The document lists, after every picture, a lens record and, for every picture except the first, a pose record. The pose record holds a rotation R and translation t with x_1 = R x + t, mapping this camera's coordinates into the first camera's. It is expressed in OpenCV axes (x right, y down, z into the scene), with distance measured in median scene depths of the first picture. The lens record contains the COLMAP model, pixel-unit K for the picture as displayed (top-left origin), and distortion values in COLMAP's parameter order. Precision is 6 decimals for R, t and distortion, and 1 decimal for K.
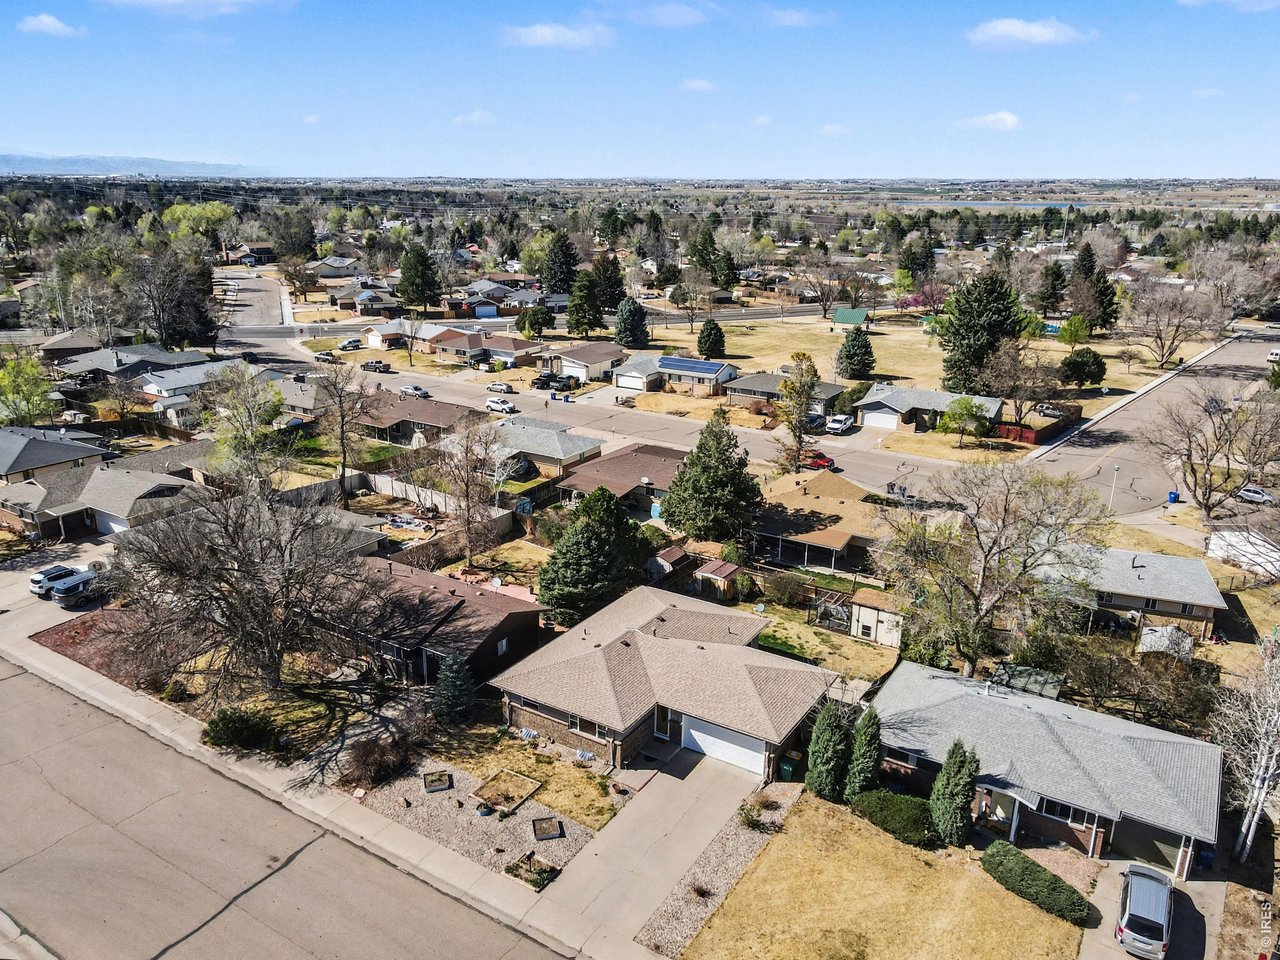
lens RADIAL K [[929.7, 0, 618.8], [0, 929.7, 481.2], [0, 0, 1]] dist [-0.023775, 0.078243]
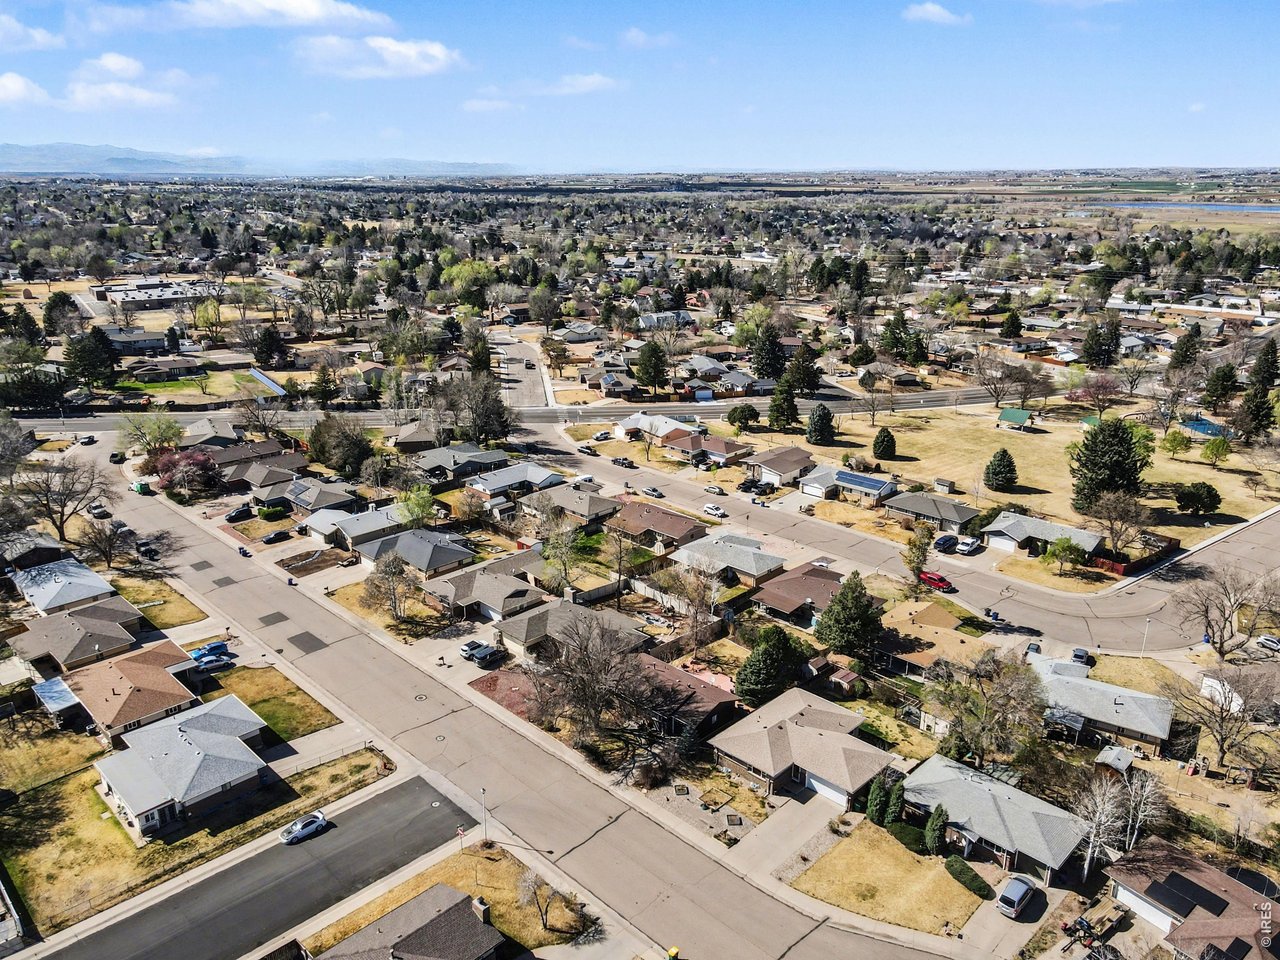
lens RADIAL K [[929.7, 0, 618.8], [0, 929.7, 481.2], [0, 0, 1]] dist [-0.023775, 0.078243]
pose [[0.975630, 0.054169, -0.212632, 0.044182], [-0.051053, 0.998493, 0.020121, -0.250918], [0.213402, -0.008775, 0.976925, -0.657496]]
